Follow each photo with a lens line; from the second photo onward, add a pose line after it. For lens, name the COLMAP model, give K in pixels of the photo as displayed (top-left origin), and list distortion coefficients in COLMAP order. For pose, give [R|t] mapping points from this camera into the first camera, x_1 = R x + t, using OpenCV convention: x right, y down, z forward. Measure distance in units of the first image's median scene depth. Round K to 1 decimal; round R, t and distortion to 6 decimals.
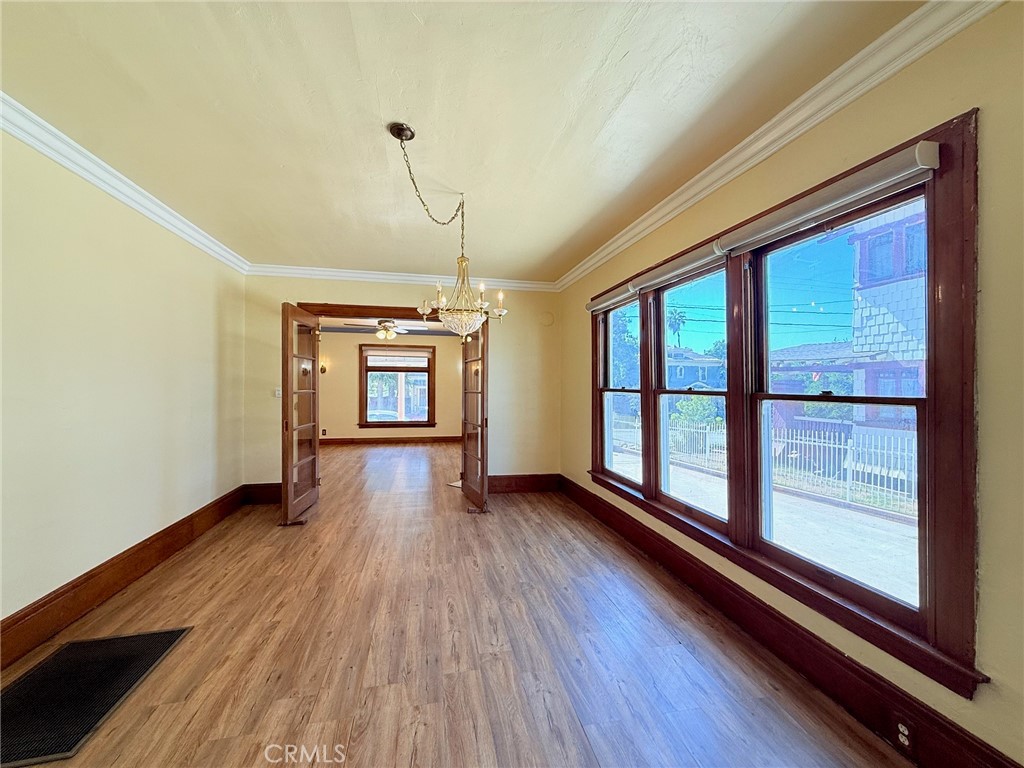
lens RADIAL K [[407.0, 0, 510.2], [0, 407.0, 385.0], [0, 0, 1]] dist [0.000041, -0.000089]
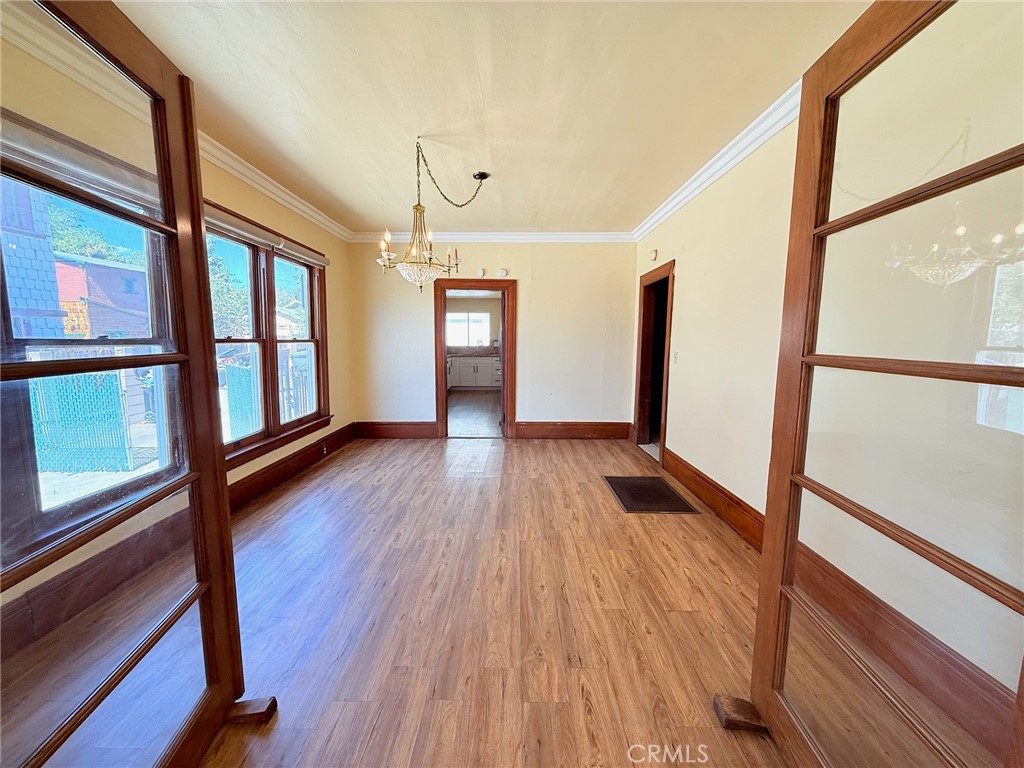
lens RADIAL K [[407.0, 0, 510.2], [0, 407.0, 385.0], [0, 0, 1]] dist [0.000041, -0.000089]
pose [[-0.975855, -0.030910, 0.216221, -0.631205], [-0.005505, 0.993102, 0.117124, 0.004065], [-0.218350, 0.113105, -0.969294, 2.203714]]
